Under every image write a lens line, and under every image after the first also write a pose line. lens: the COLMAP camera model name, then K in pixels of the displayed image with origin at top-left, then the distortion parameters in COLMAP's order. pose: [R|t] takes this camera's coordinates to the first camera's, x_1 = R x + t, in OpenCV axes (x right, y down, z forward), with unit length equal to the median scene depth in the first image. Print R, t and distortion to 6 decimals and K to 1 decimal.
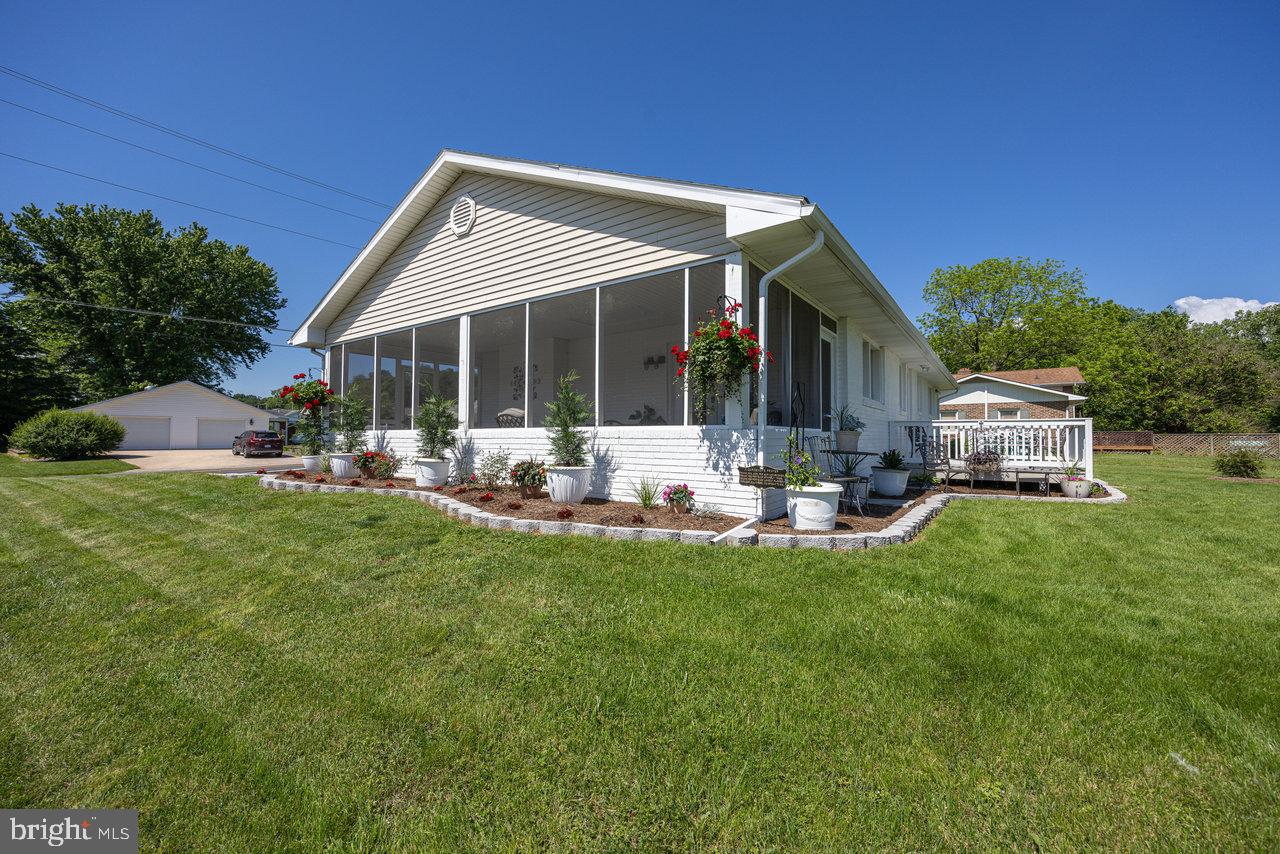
lens RADIAL K [[515.5, 0, 642.6], [0, 515.5, 427.6], [0, 0, 1]] dist [-0.004410, -0.000694]
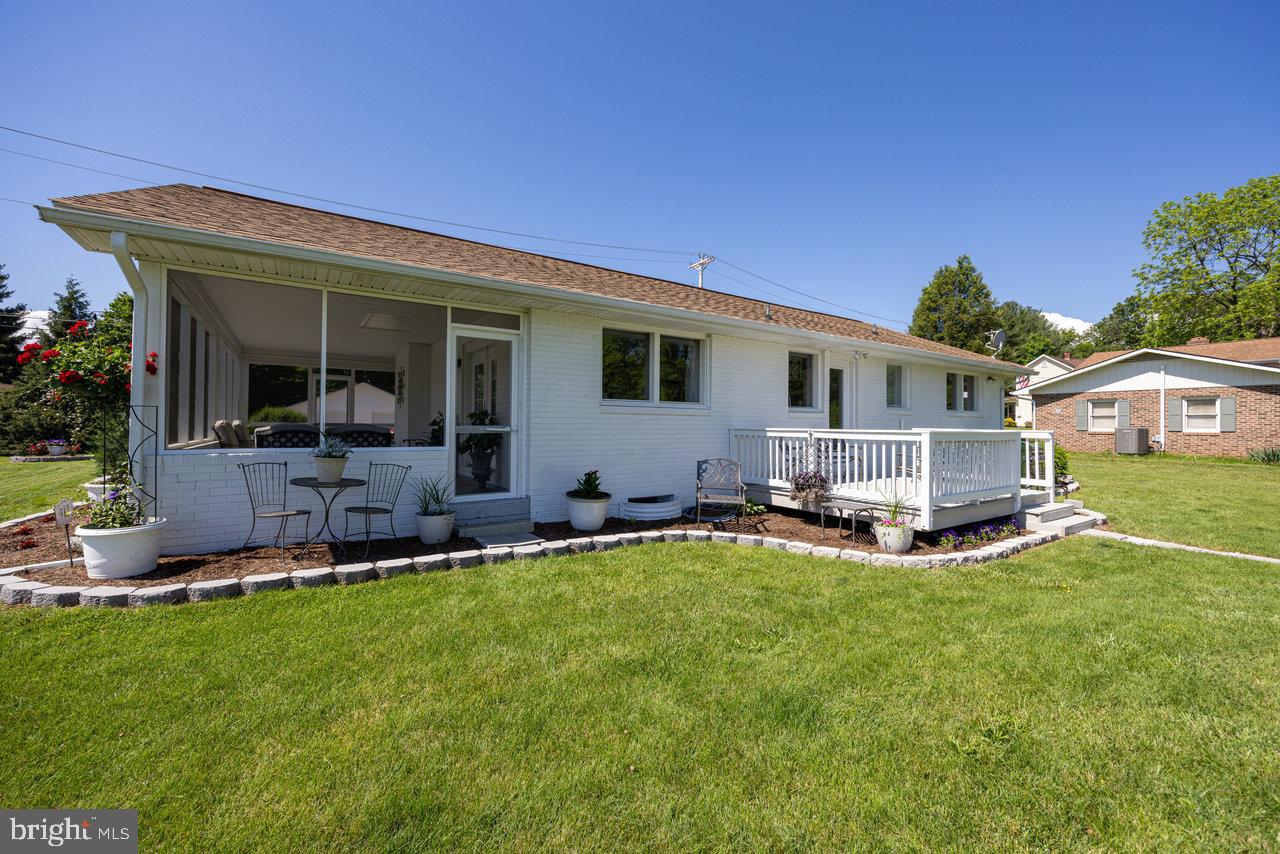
lens RADIAL K [[515.5, 0, 637.8], [0, 515.5, 424.3], [0, 0, 1]] dist [-0.004410, -0.000694]
pose [[0.934922, 0.004634, -0.354824, 0.148896], [0.001439, 0.999857, 0.016848, -0.007288], [0.354851, -0.016262, 0.934781, 0.051885]]
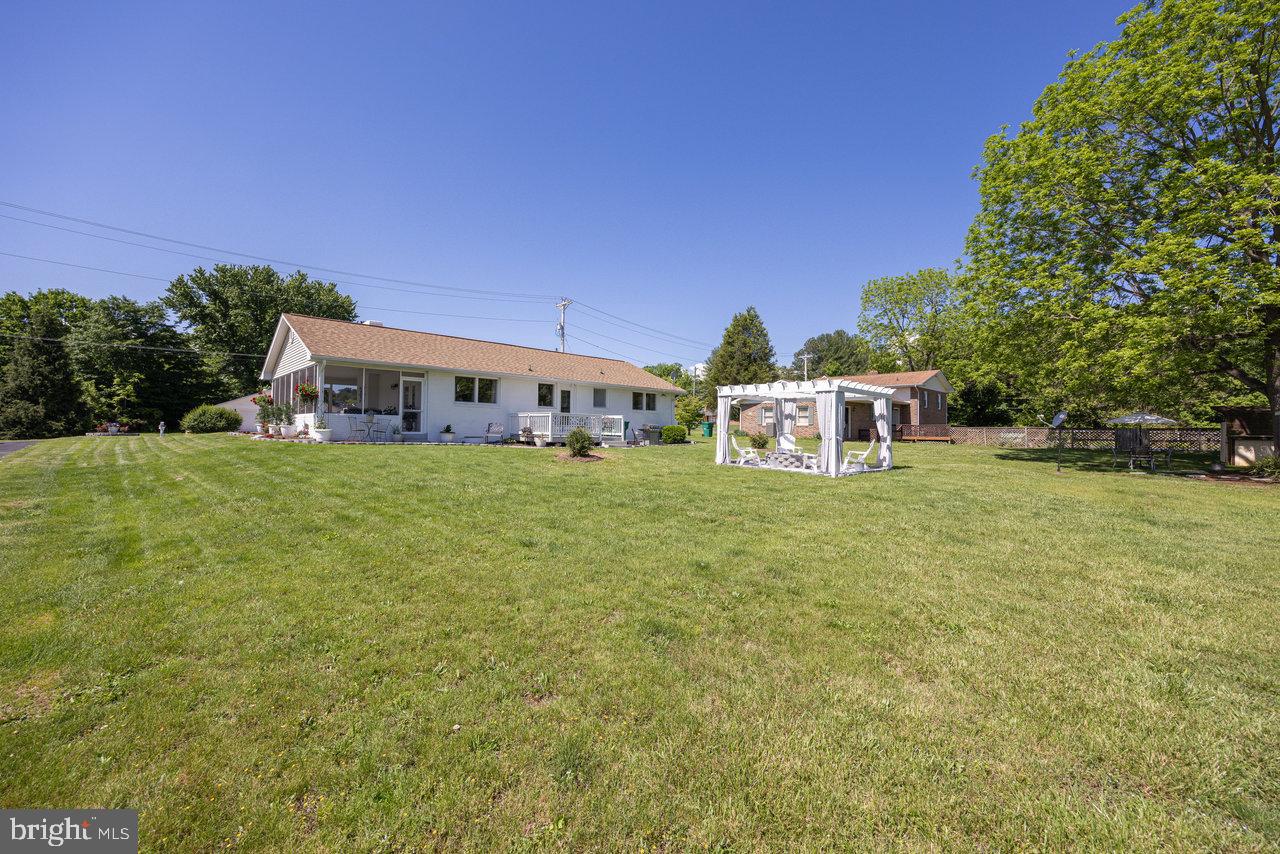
lens RADIAL K [[515.5, 0, 633.9], [0, 515.5, 427.7], [0, 0, 1]] dist [-0.004410, -0.000694]
pose [[0.981852, 0.009731, -0.189399, 0.328847], [-0.008107, 0.999923, 0.009351, 0.005687], [0.189475, -0.007646, 0.981856, -0.227848]]
